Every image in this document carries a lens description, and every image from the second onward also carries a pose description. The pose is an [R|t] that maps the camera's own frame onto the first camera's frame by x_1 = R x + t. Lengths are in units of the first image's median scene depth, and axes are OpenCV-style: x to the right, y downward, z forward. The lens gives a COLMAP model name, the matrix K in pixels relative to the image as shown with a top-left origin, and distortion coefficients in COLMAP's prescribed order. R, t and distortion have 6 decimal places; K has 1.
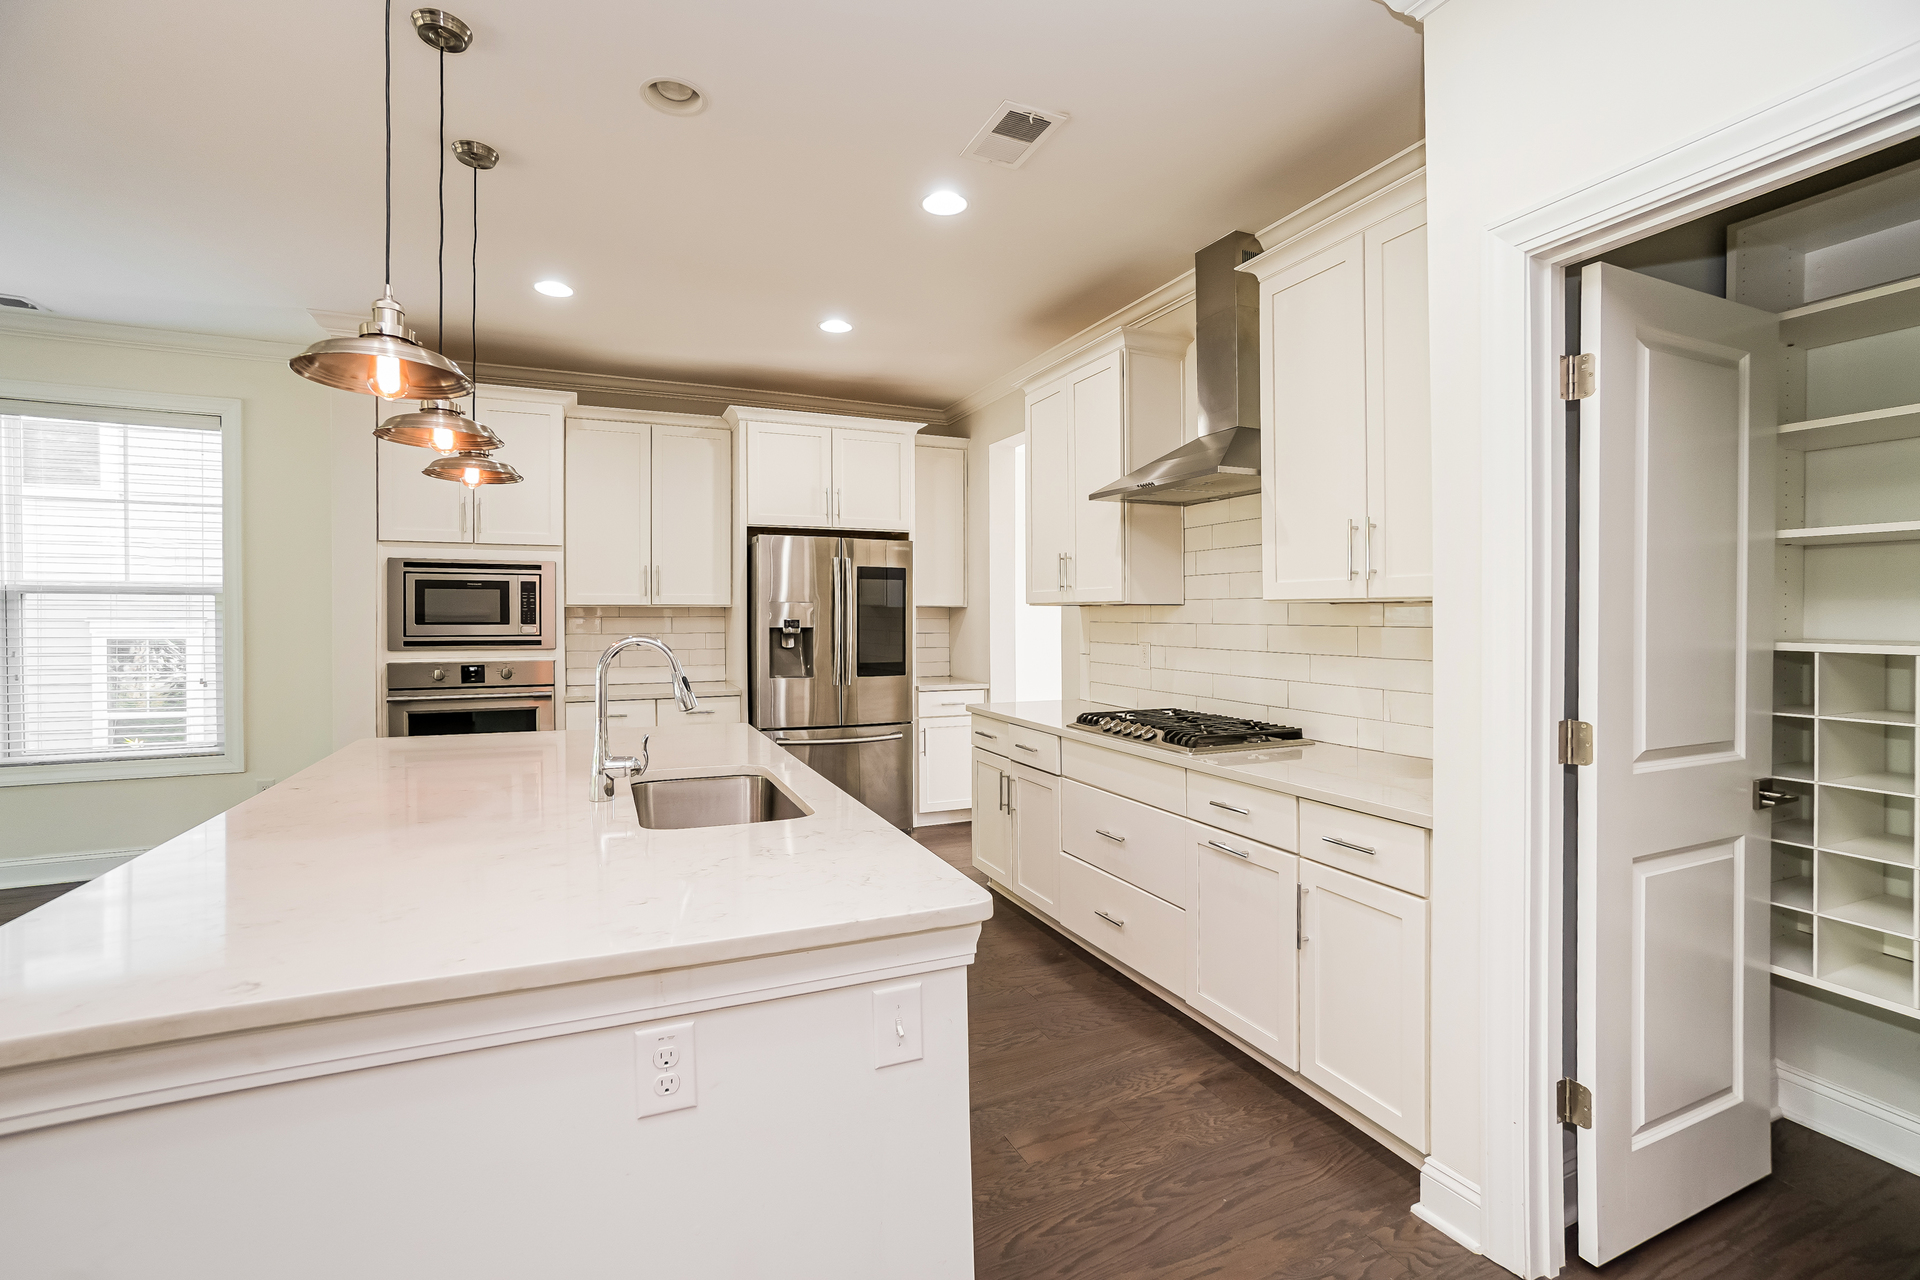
lens RADIAL K [[841.5, 0, 948.9], [0, 841.5, 629.3], [0, 0, 1]] dist [-0.030065, 0.003164]
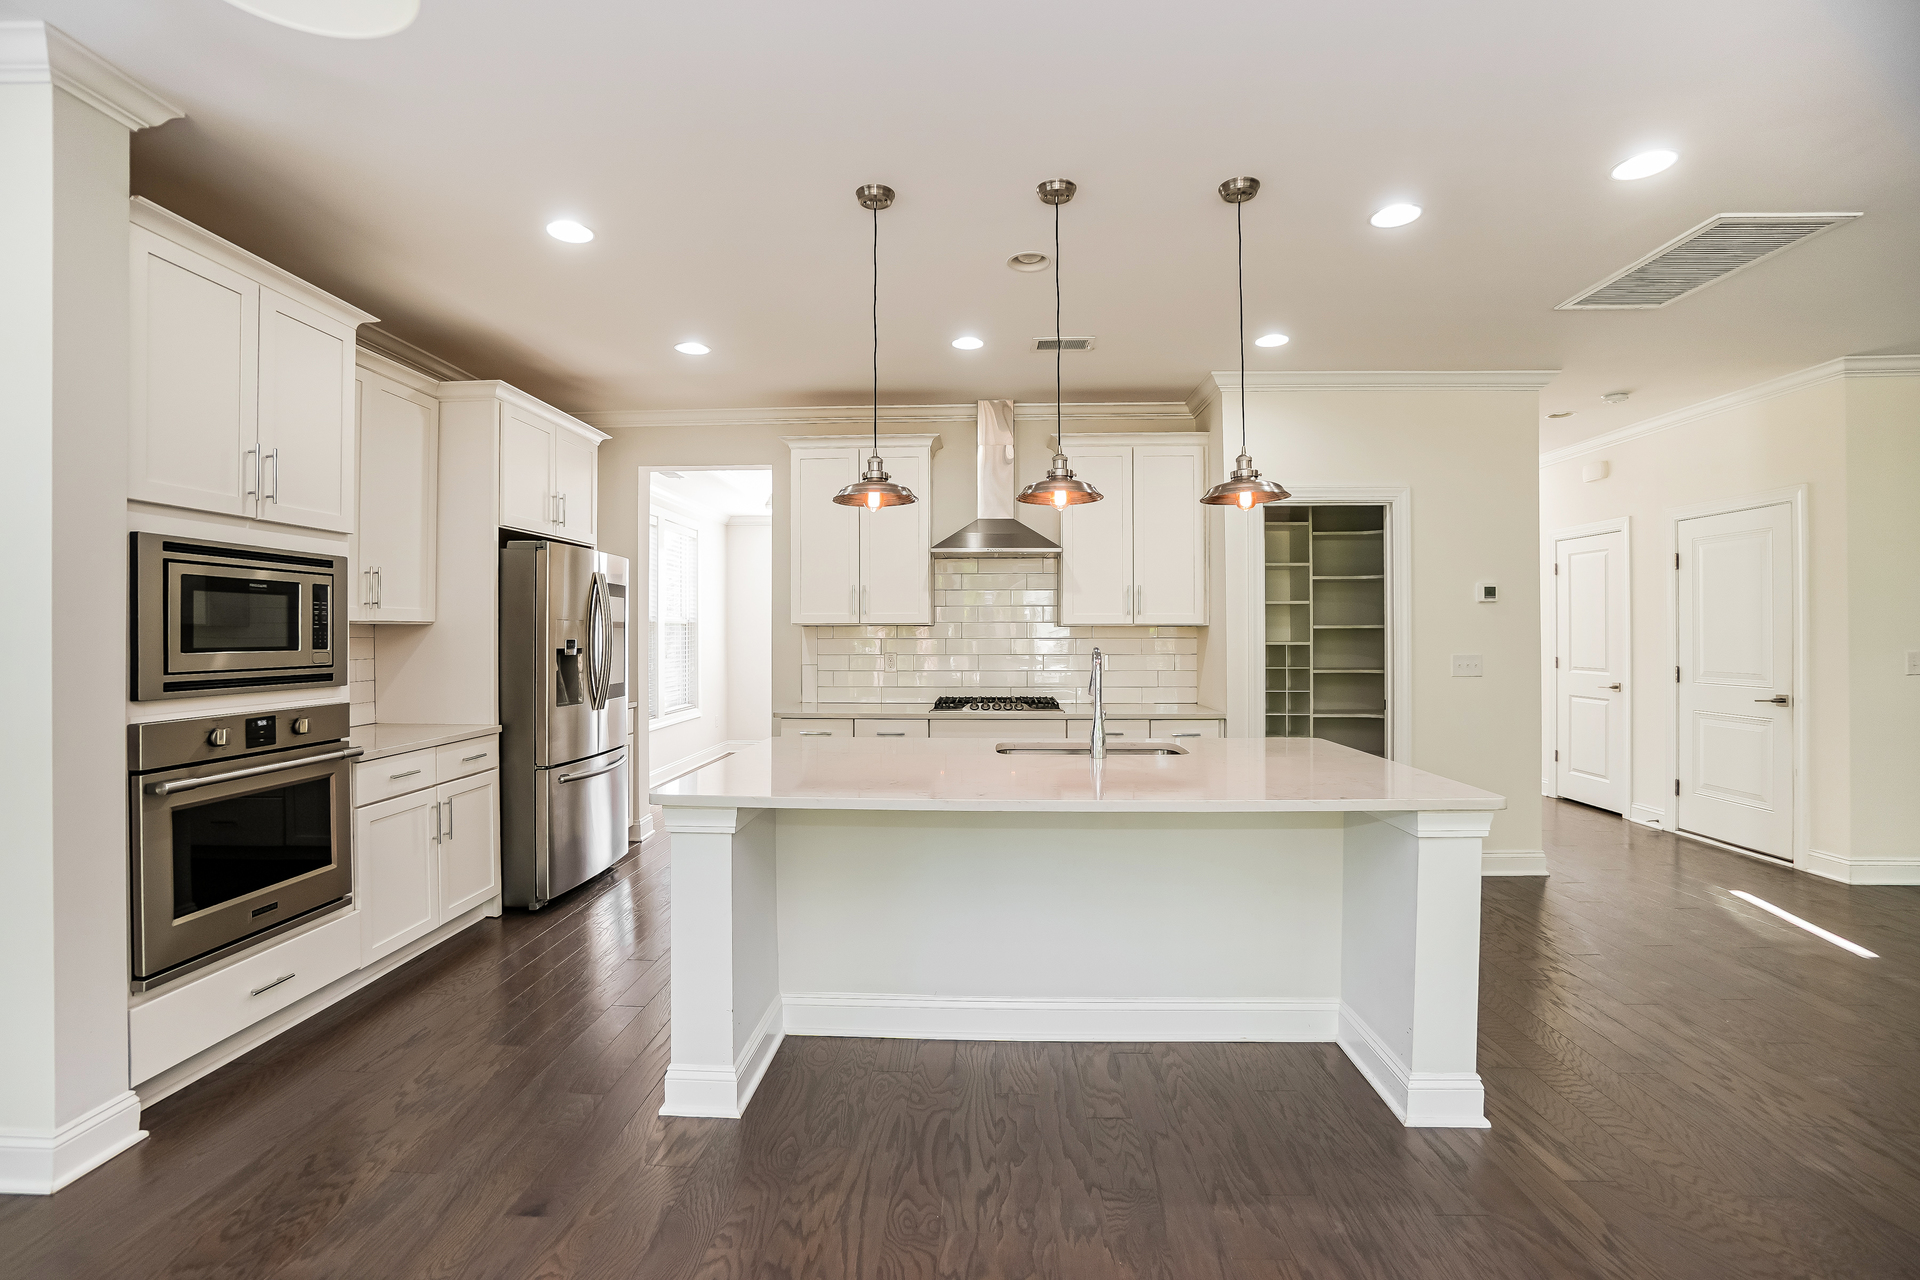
lens RADIAL K [[841.5, 0, 939.5], [0, 841.5, 634.8], [0, 0, 1]] dist [-0.030065, 0.003164]
pose [[0.448505, -0.003475, 0.893774, -0.893784], [0.012660, 0.999917, -0.002465, -0.010079], [-0.893691, 0.012421, 0.448512, 0.277488]]
